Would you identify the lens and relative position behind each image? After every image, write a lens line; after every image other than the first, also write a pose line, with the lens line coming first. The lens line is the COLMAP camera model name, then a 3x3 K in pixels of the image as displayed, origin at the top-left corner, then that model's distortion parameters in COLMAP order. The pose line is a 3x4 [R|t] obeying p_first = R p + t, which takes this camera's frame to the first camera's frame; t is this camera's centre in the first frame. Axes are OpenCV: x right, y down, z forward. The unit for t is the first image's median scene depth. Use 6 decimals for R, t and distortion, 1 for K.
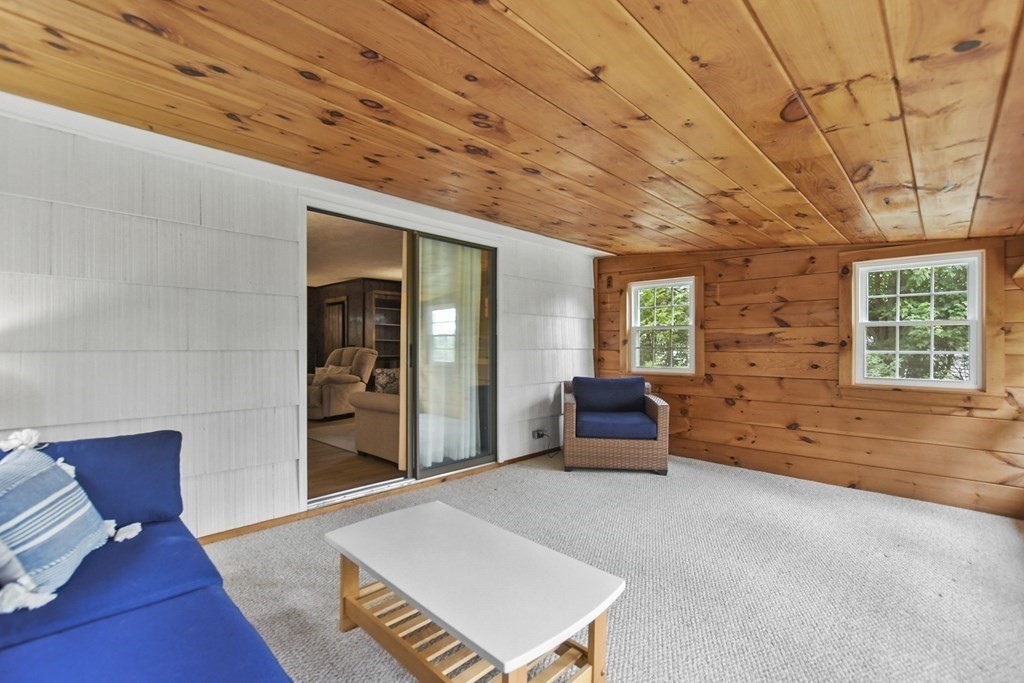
lens RADIAL K [[455.1, 0, 504.3], [0, 455.1, 342.1], [0, 0, 1]] dist [-0.009817, 0.001069]
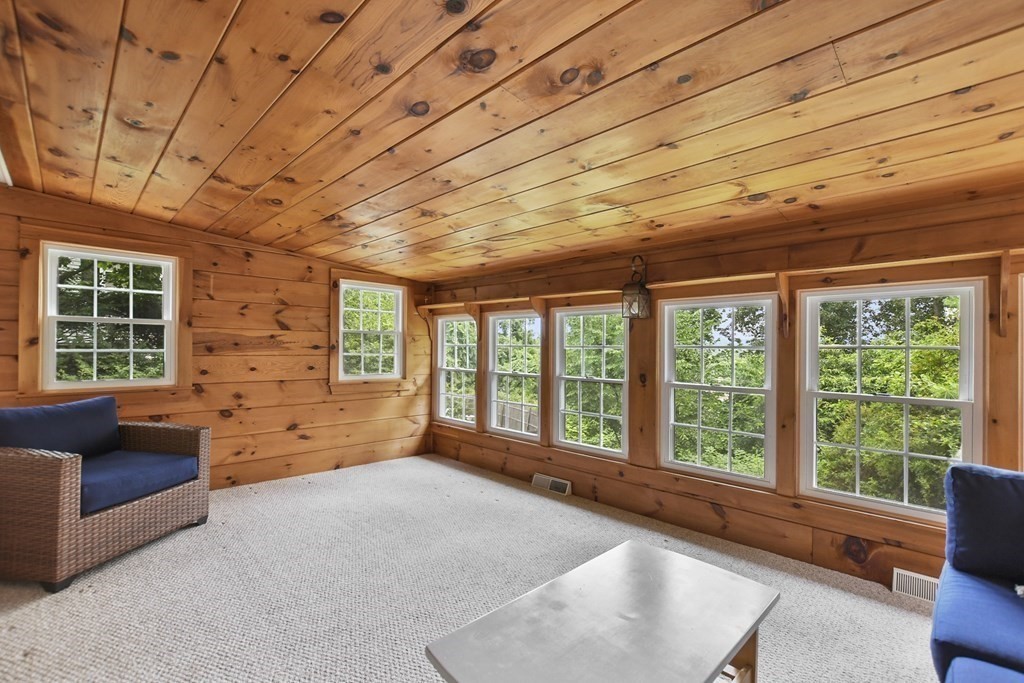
lens RADIAL K [[455.1, 0, 504.3], [0, 455.1, 347.8], [0, 0, 1]] dist [-0.009817, 0.001069]
pose [[0.018740, -0.002086, 0.999822, -0.374106], [-0.019940, 0.999798, 0.002460, -0.005915], [-0.999626, -0.019982, 0.018695, 0.491966]]
